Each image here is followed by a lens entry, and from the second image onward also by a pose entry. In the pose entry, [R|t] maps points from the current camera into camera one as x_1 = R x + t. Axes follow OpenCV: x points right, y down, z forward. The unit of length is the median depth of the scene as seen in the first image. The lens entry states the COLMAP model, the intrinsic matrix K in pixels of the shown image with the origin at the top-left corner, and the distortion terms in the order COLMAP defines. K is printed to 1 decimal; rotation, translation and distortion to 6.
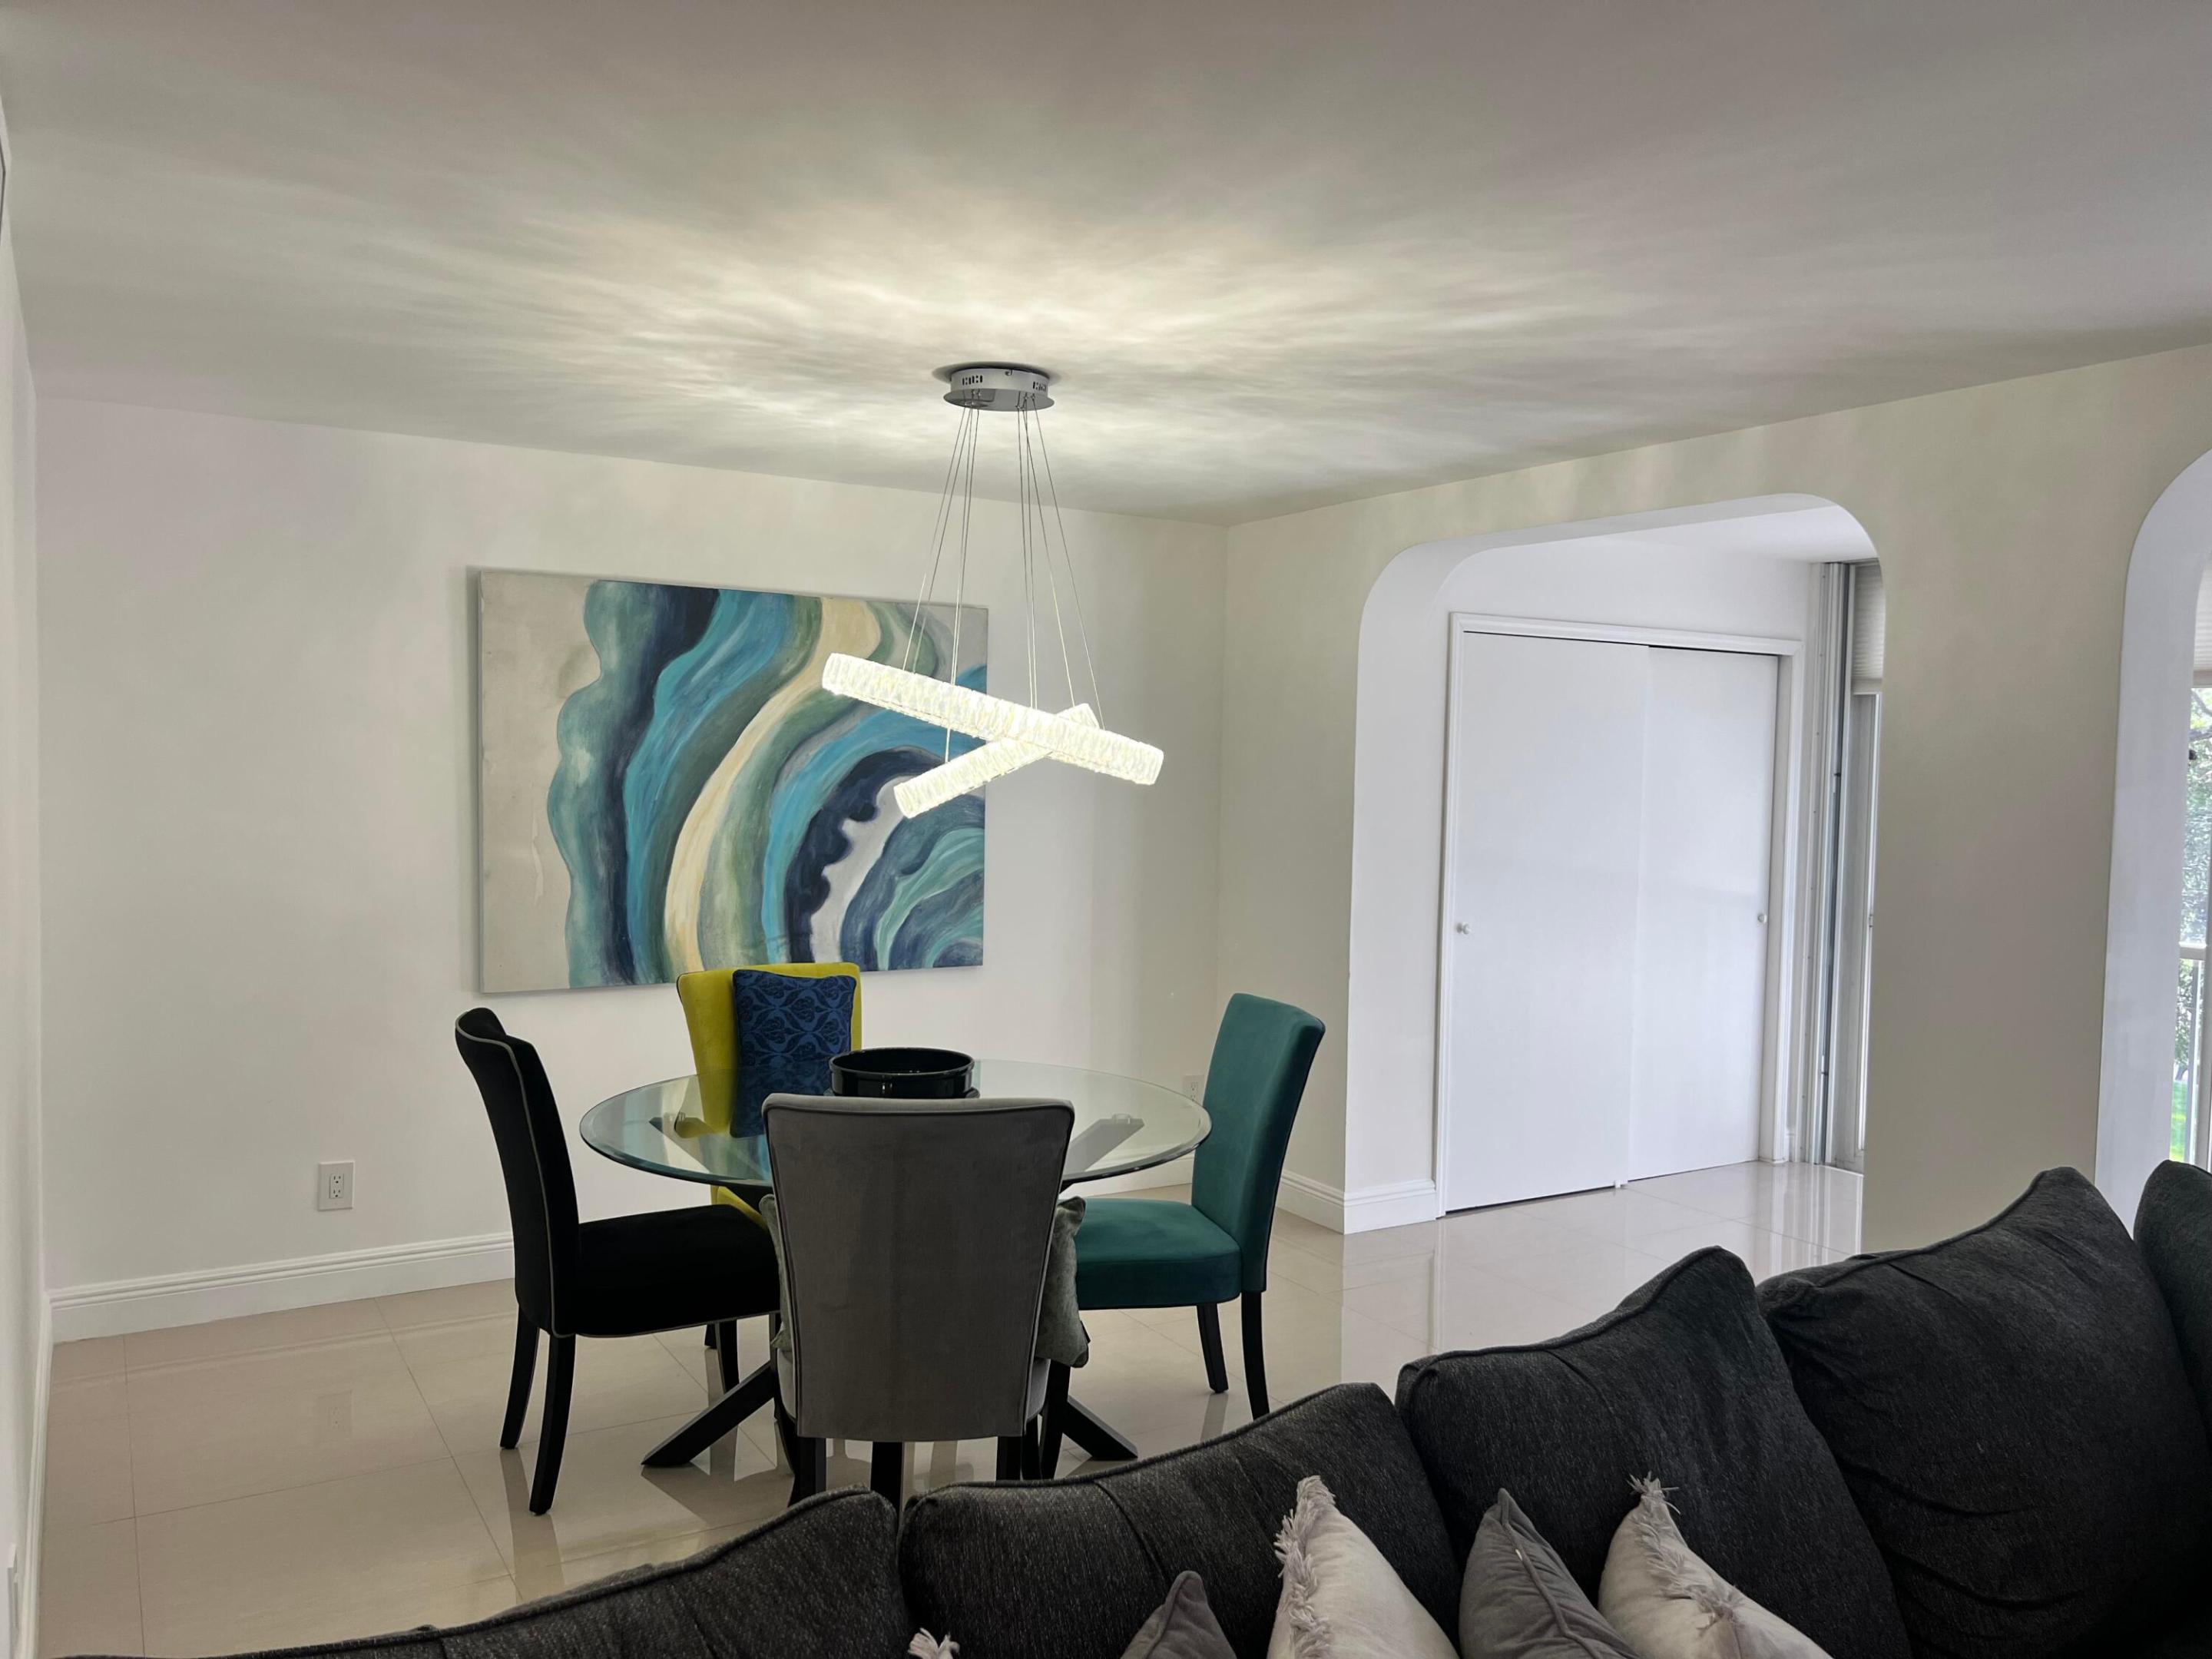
lens RADIAL K [[1672.0, 0, 1098.2], [0, 1672.0, 833.6], [0, 0, 1]] dist [0.023368, -0.025417]
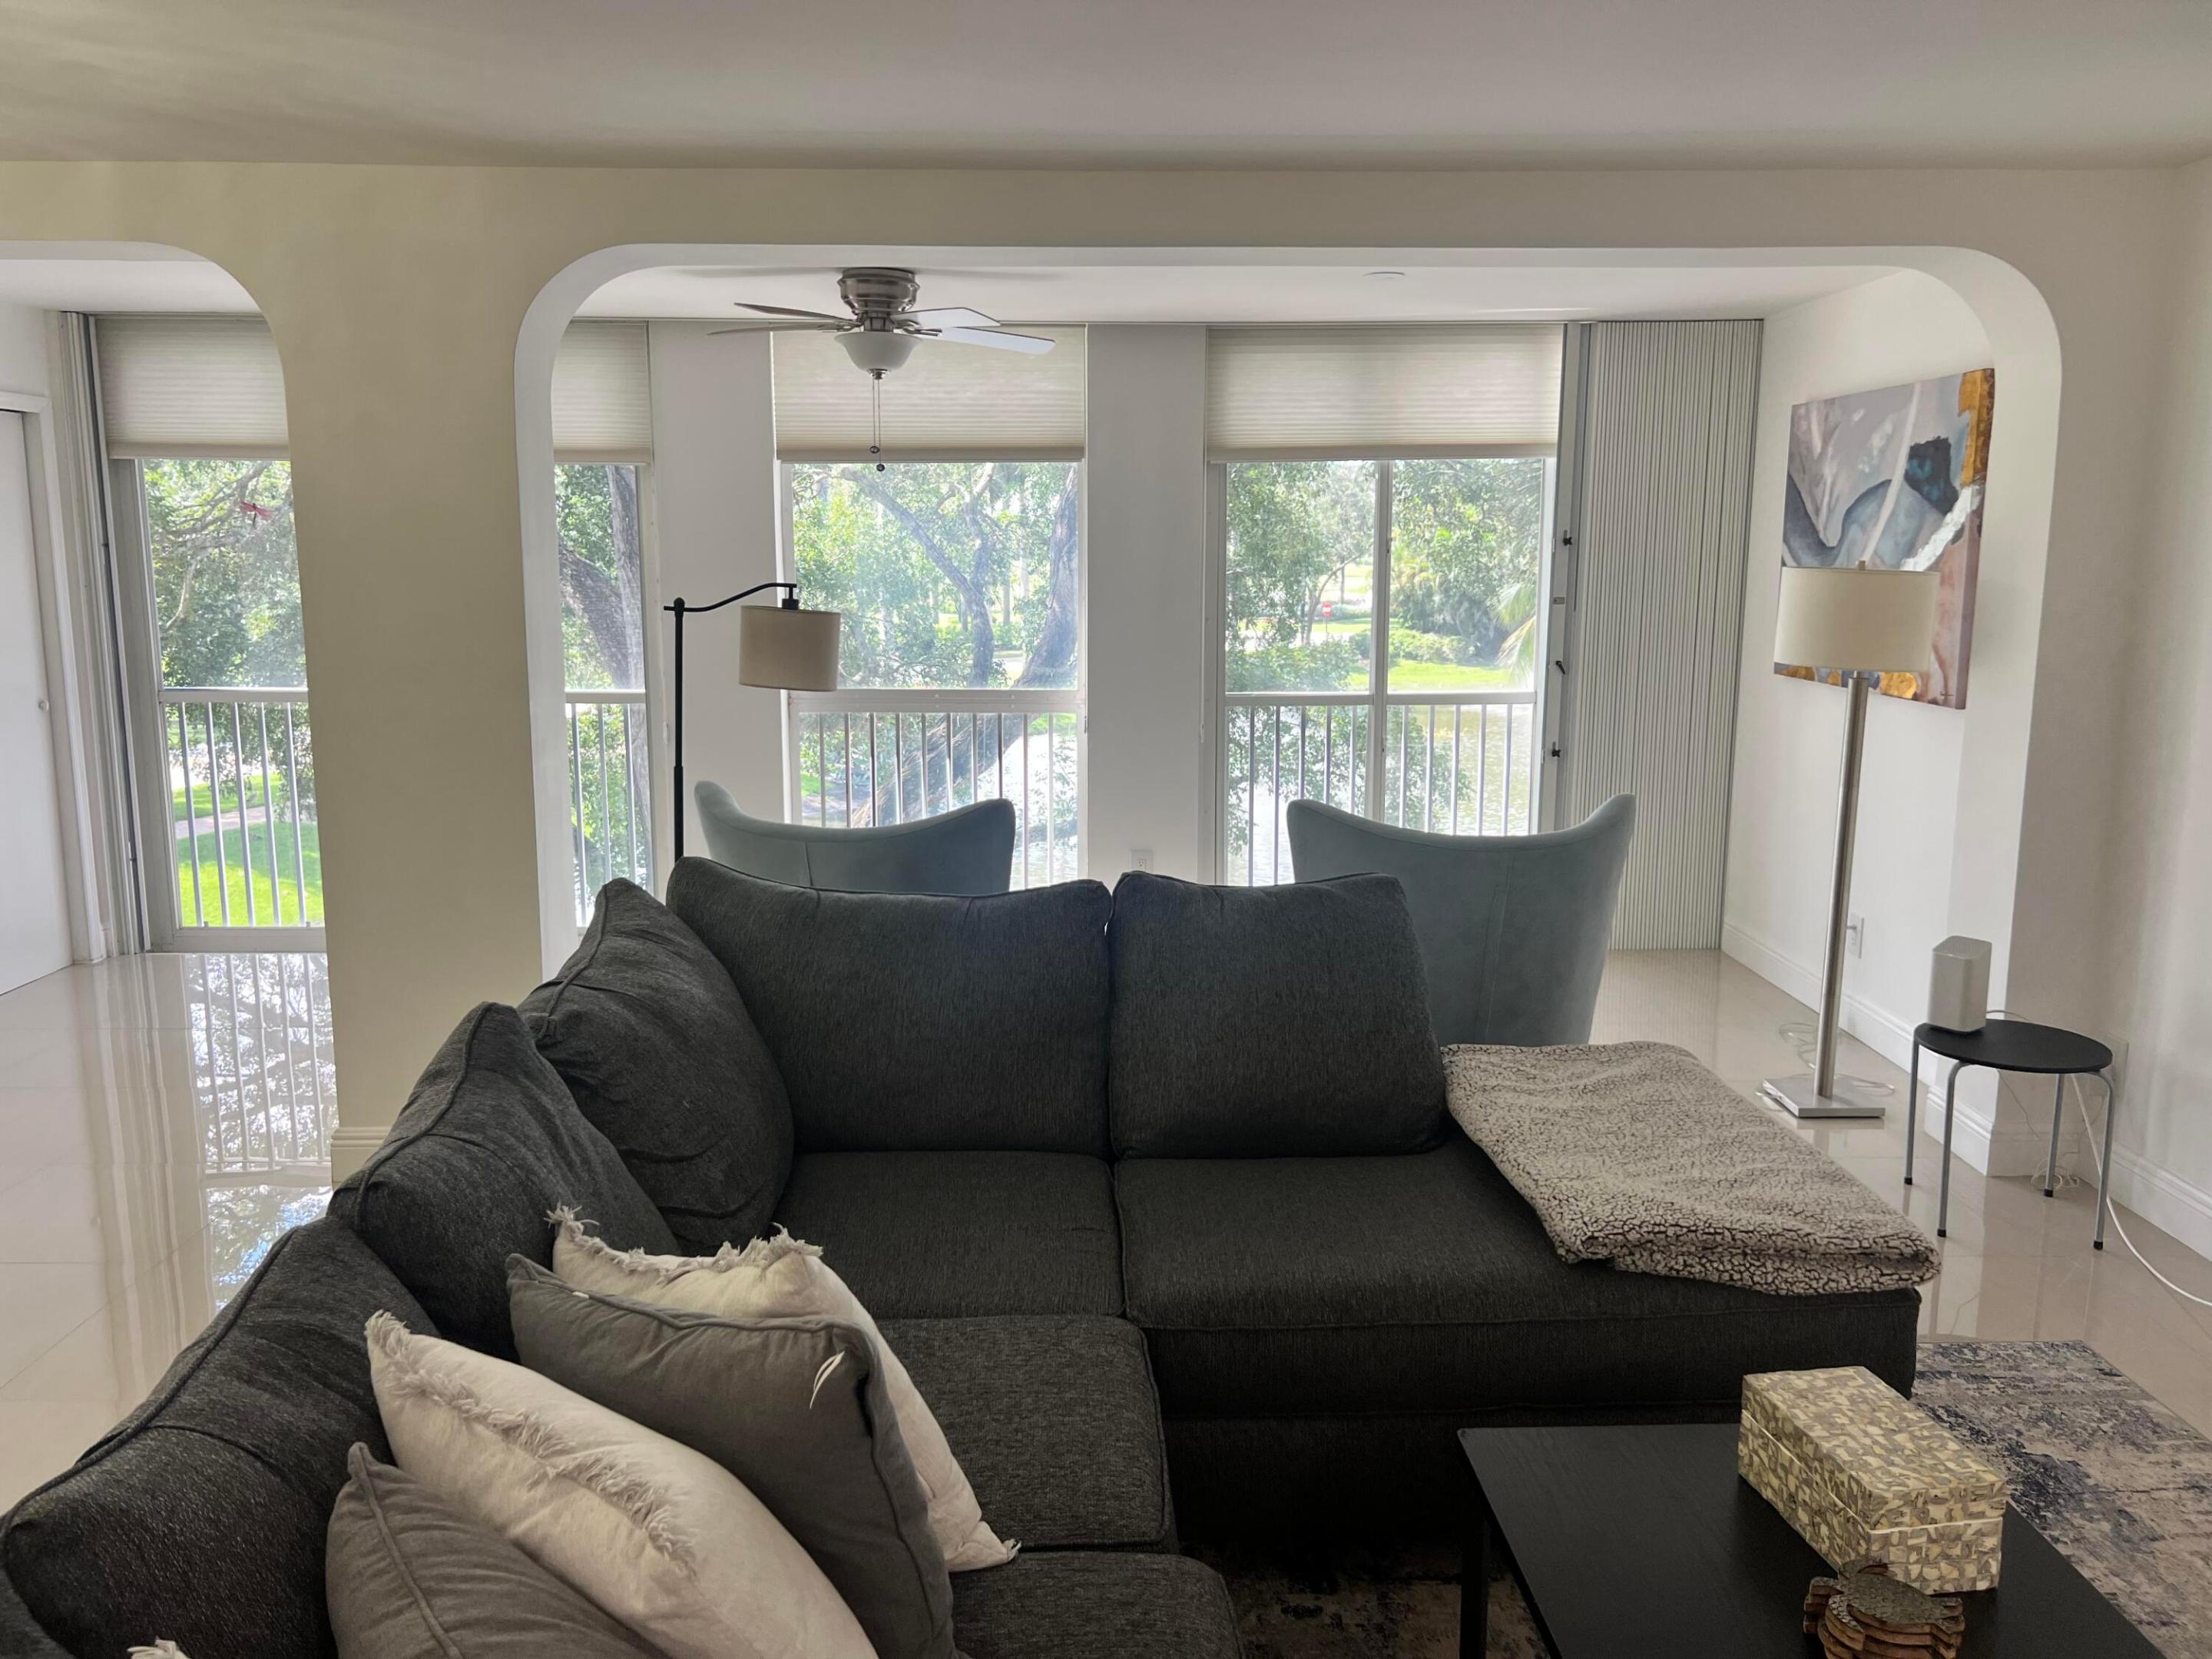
lens RADIAL K [[1672.0, 0, 1096.6], [0, 1672.0, 814.1], [0, 0, 1]] dist [0.023368, -0.025417]
pose [[0.493388, -0.156072, 0.855692, -0.114997], [0.044720, 0.987021, 0.154241, -0.006918], [-0.868659, -0.037834, 0.493964, 0.046915]]
